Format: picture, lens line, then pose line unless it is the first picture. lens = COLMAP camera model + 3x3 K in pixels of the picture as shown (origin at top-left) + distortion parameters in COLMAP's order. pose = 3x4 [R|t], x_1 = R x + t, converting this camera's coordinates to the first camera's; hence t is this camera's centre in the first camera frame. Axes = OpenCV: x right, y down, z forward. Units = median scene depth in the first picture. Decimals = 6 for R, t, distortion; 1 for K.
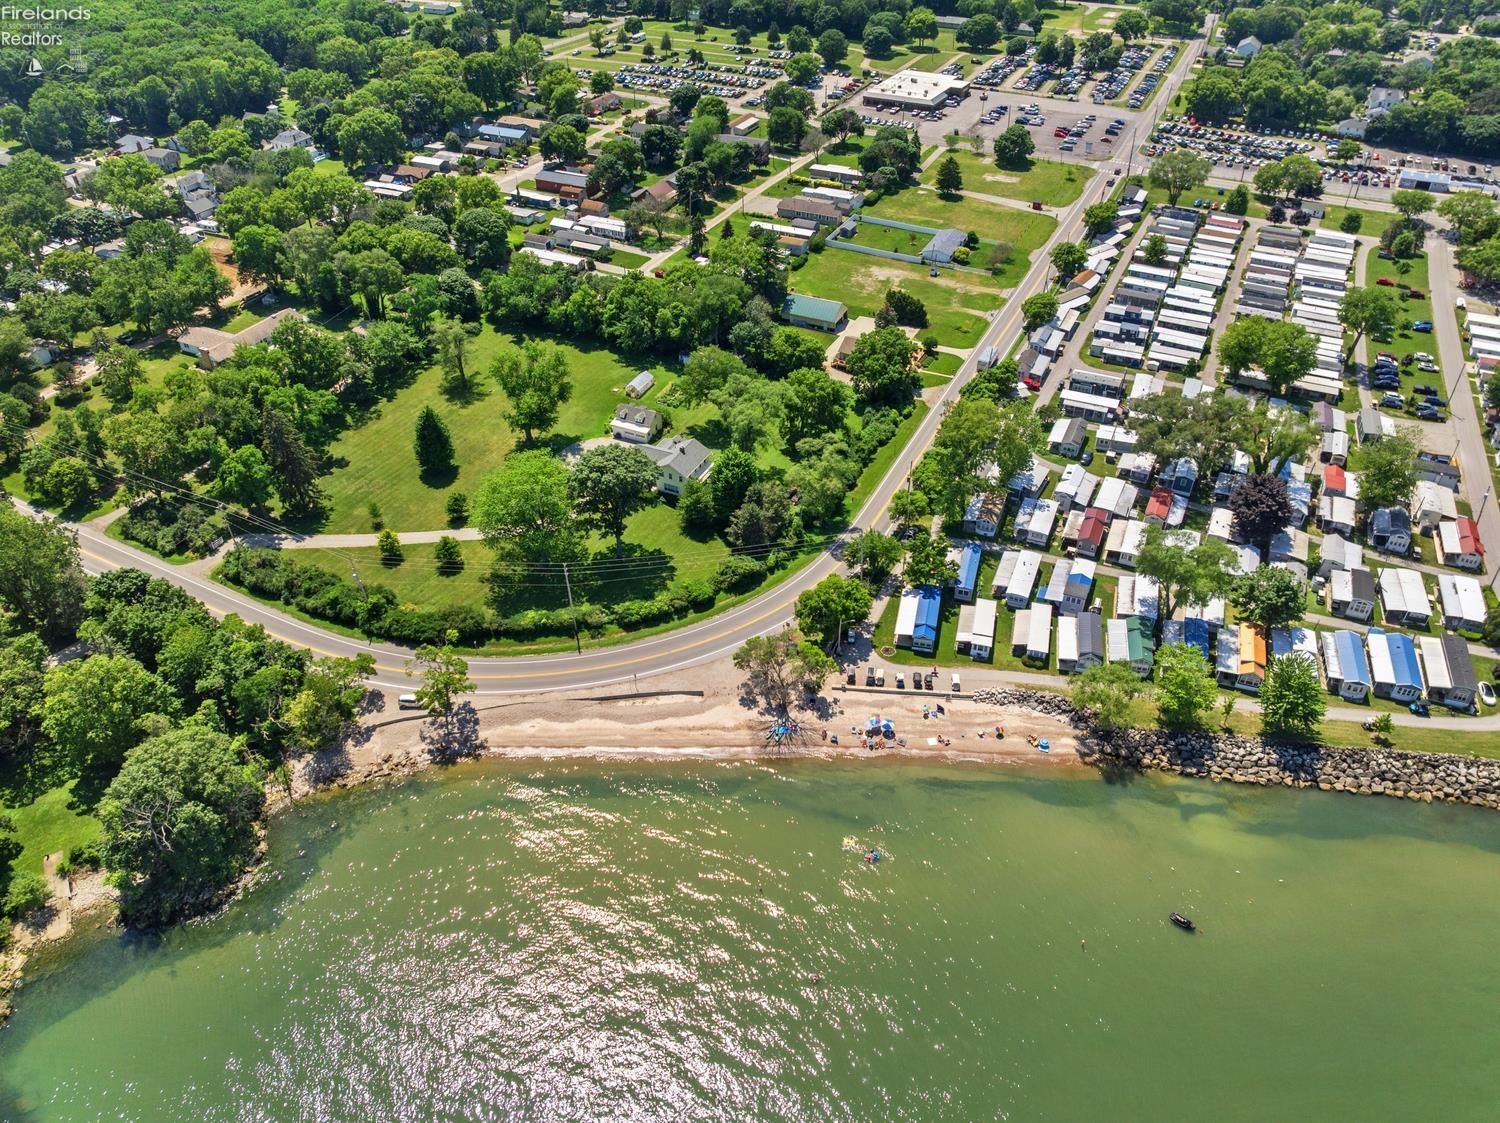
lens RADIAL K [[1050.7, 0, 755.1], [0, 1050.7, 561.8], [0, 0, 1]] dist [-0.035114, -0.002391]
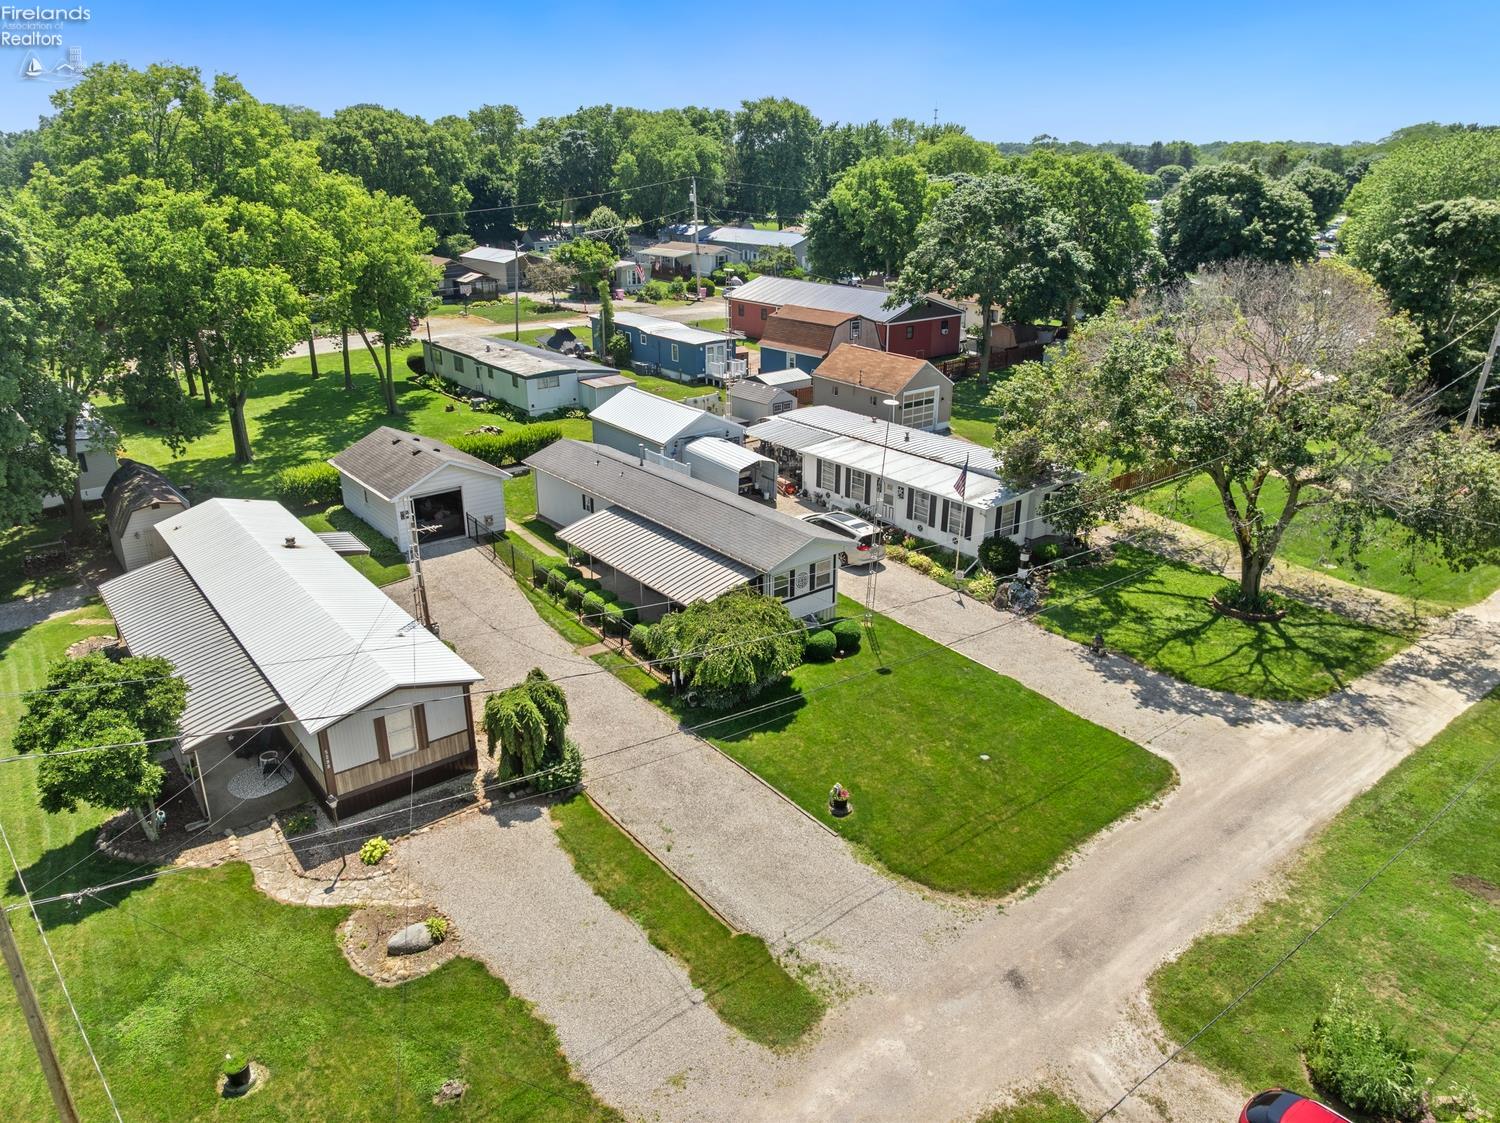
lens RADIAL K [[1050.7, 0, 755.1], [0, 1050.7, 561.8], [0, 0, 1]] dist [-0.035114, -0.002391]
pose [[0.905501, 0.157960, -0.393849, -0.090700], [-0.264277, 0.936086, -0.232167, -0.251002], [0.332004, 0.314312, 0.889371, 0.812485]]
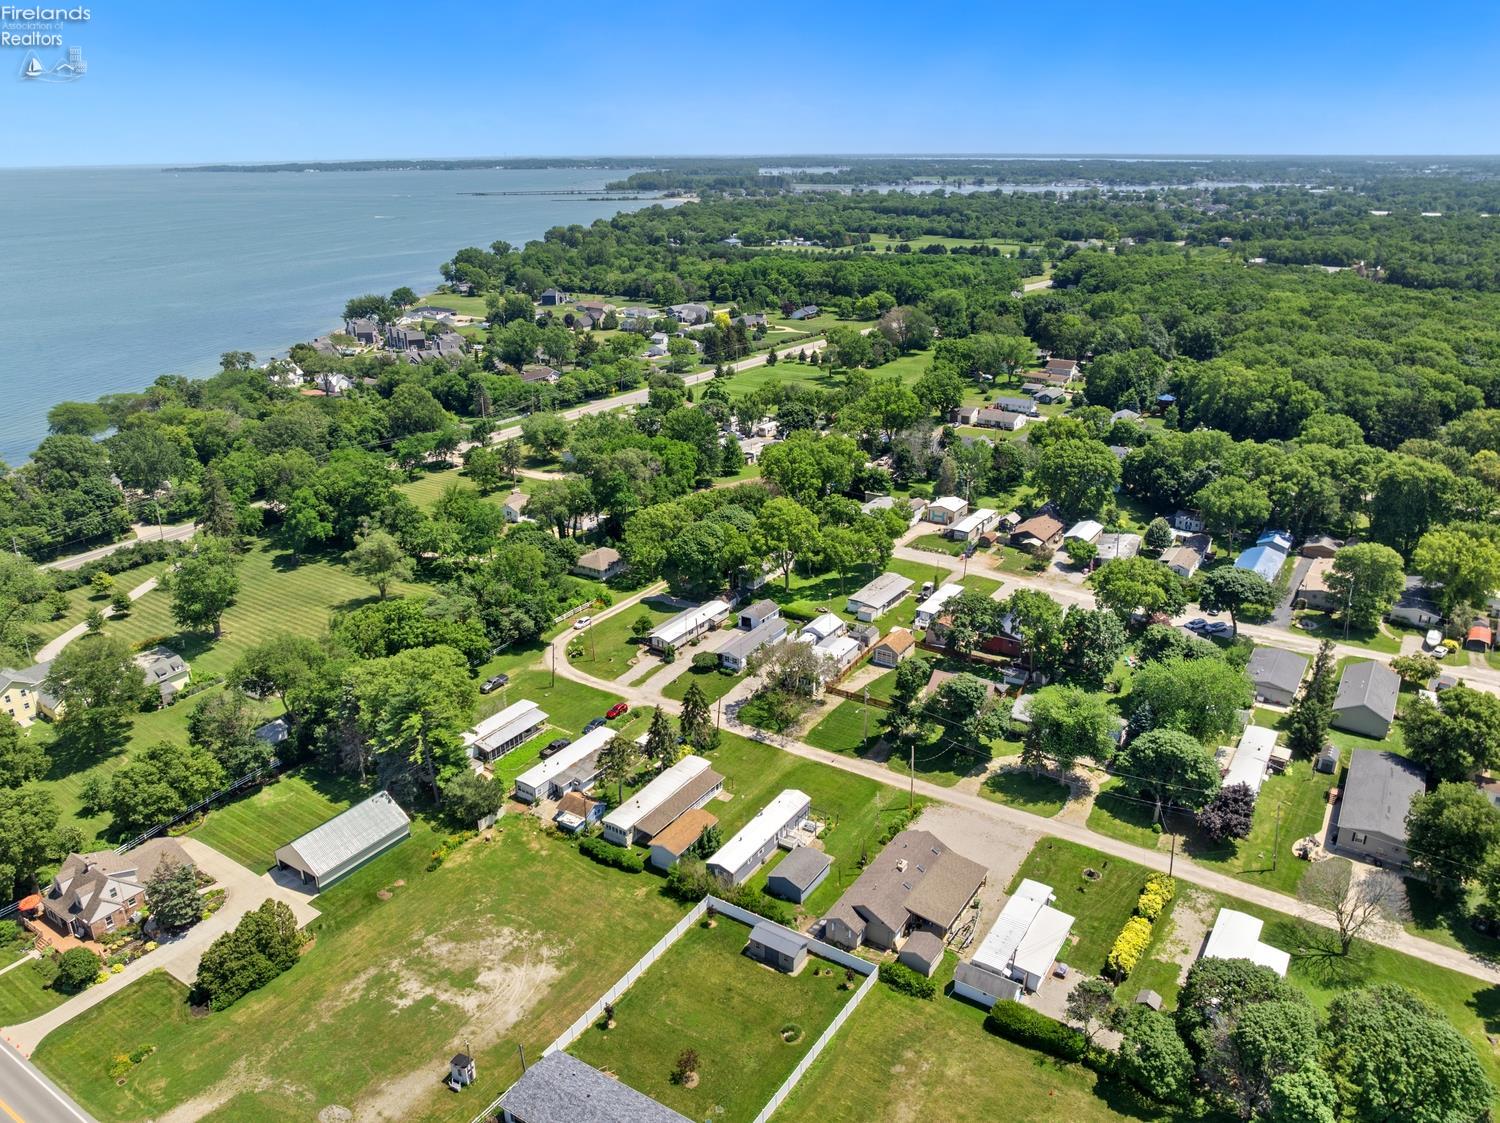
lens RADIAL K [[1070.7, 0, 757.8], [0, 1070.7, 564.5], [0, 0, 1]] dist [-0.021511, -0.000481]
pose [[-0.117974, 0.362485, -0.924493, 0.383091], [-0.604670, 0.712269, 0.356436, -0.527434], [0.787690, 0.601063, 0.135155, 0.817059]]
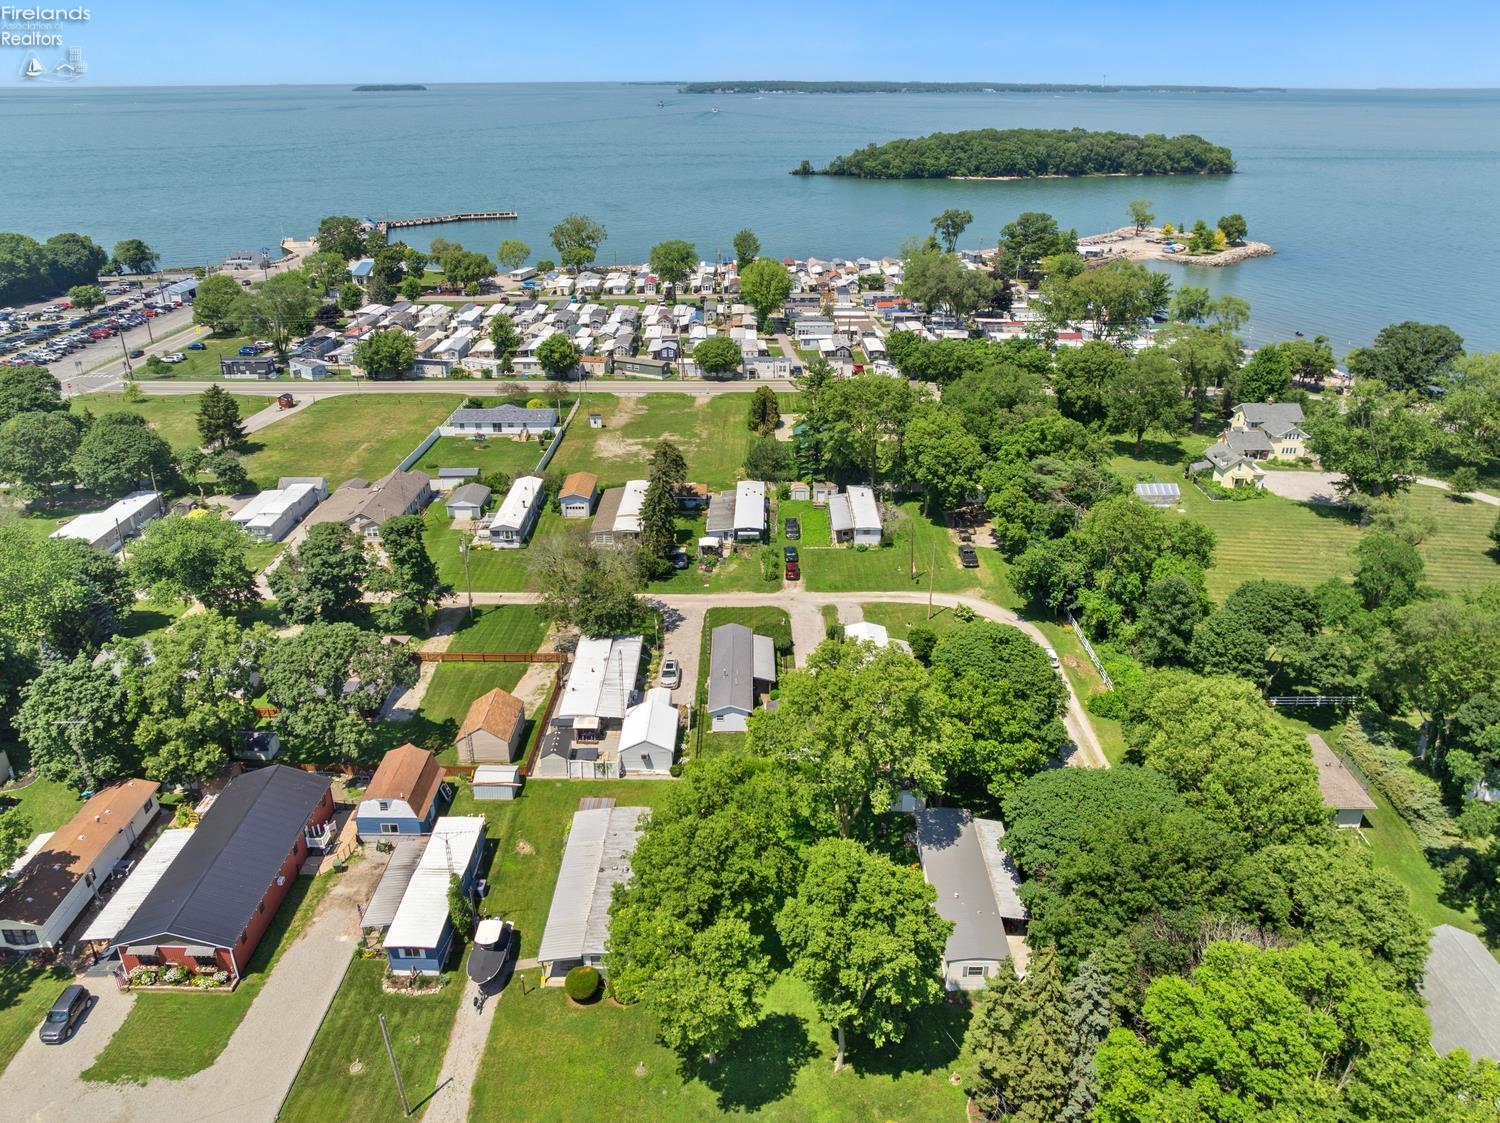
lens RADIAL K [[1064.9, 0, 750.0], [0, 1064.9, 561.5], [0, 0, 1]] dist [-0.035240, -0.008074]
pose [[-0.436215, -0.366261, 0.821930, -0.421815], [0.555608, 0.608873, 0.566192, -0.495142], [-0.707825, 0.703652, -0.062102, 0.914161]]
